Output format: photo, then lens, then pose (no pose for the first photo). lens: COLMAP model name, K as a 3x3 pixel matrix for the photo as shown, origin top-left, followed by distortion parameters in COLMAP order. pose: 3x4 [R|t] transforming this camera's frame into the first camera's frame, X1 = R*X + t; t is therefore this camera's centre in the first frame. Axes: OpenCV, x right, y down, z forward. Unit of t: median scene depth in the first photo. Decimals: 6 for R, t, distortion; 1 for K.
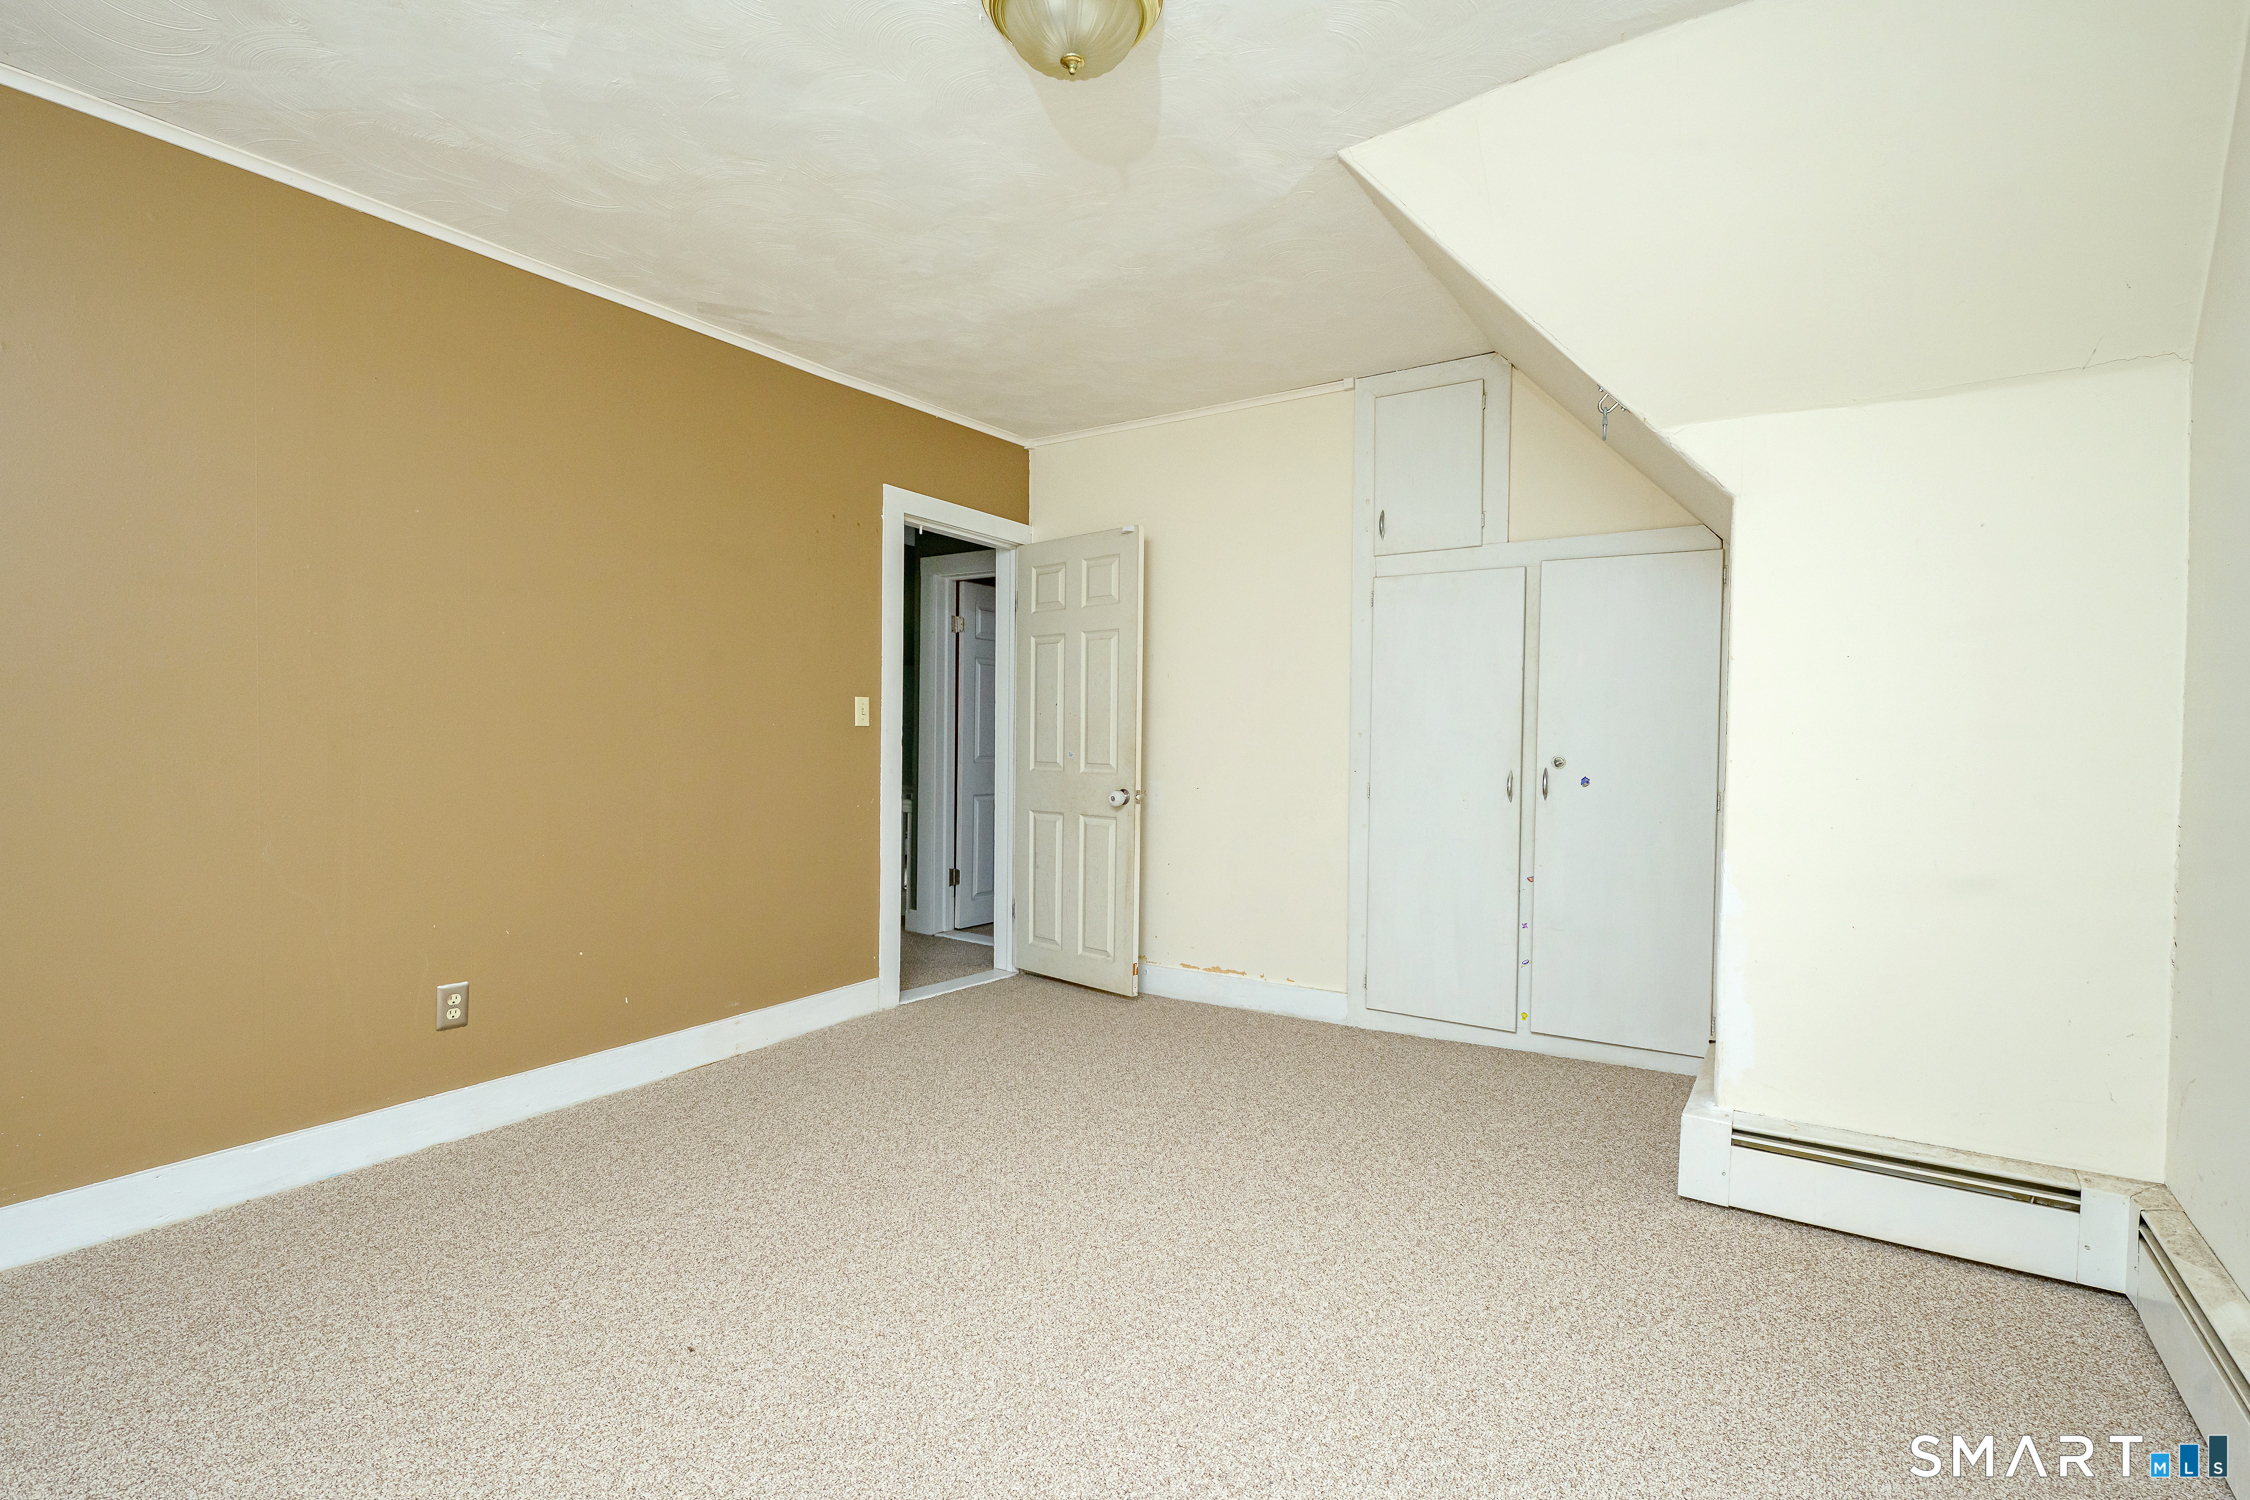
lens RADIAL K [[1068.4, 0, 1118.6], [0, 1068.4, 746.8], [0, 0, 1]] dist [-0.006117, -0.001174]
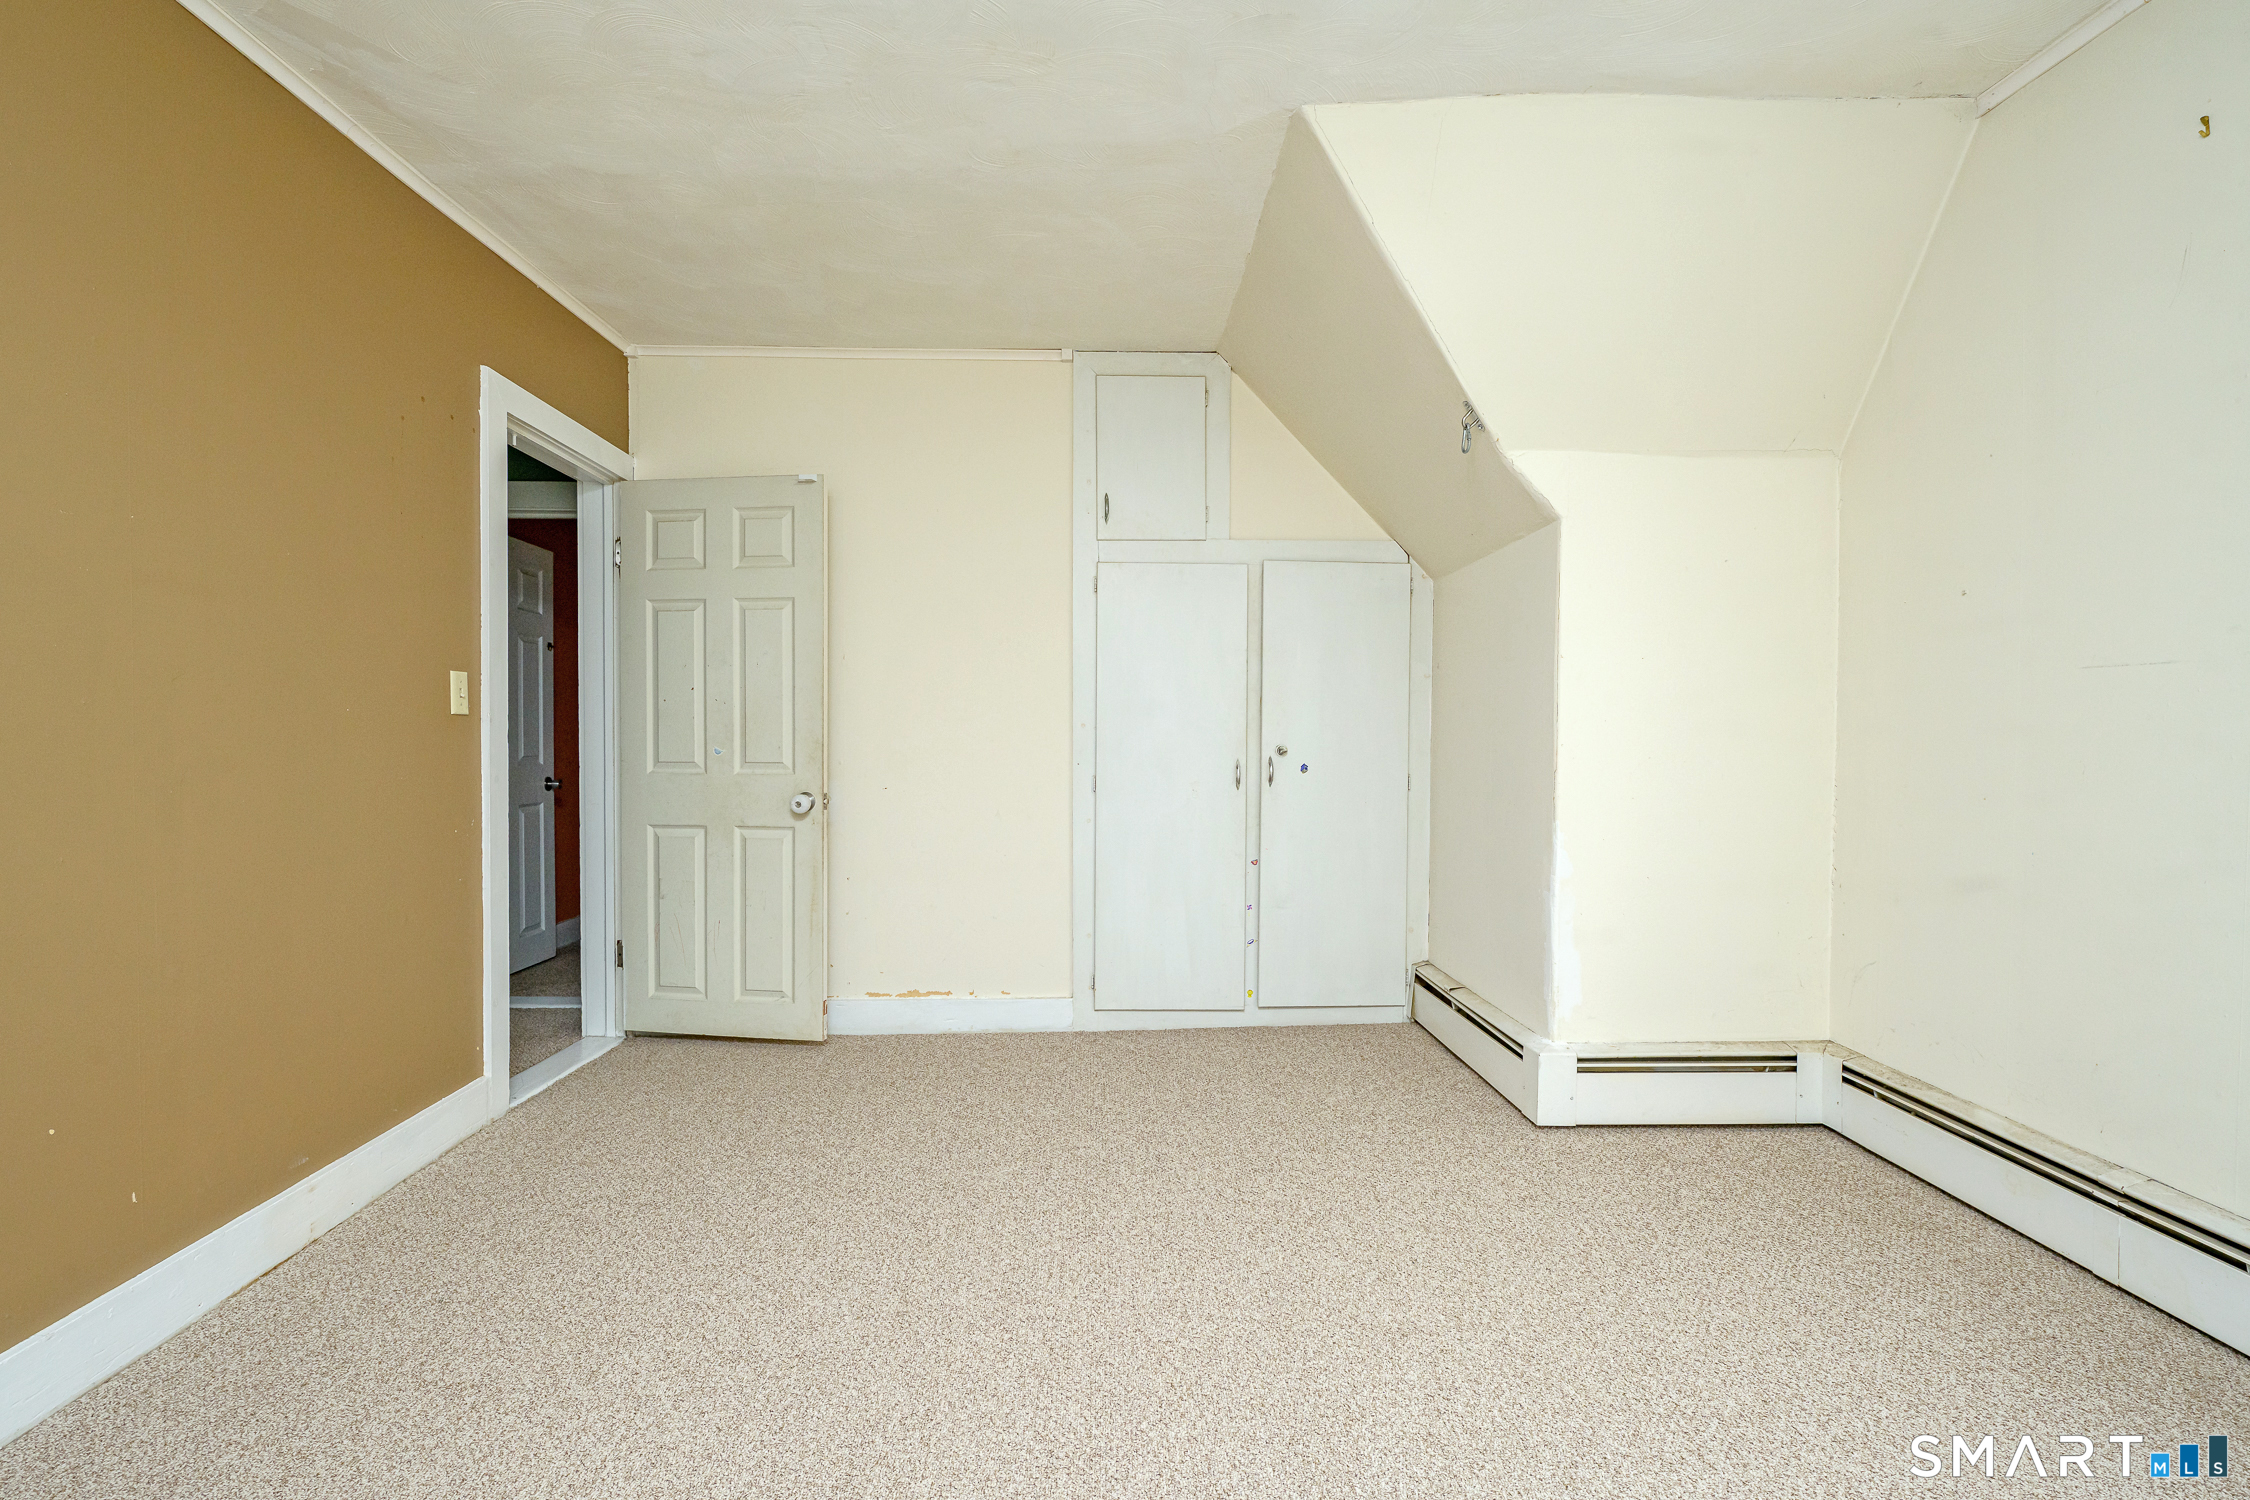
lens RADIAL K [[1068.4, 0, 1126.4], [0, 1068.4, 751.1], [0, 0, 1]] dist [-0.006117, -0.001174]
pose [[0.810596, -0.014898, 0.585416, -0.304213], [0.010406, 0.999885, 0.011038, 0.001245], [-0.585513, -0.002856, 0.810658, 0.203553]]
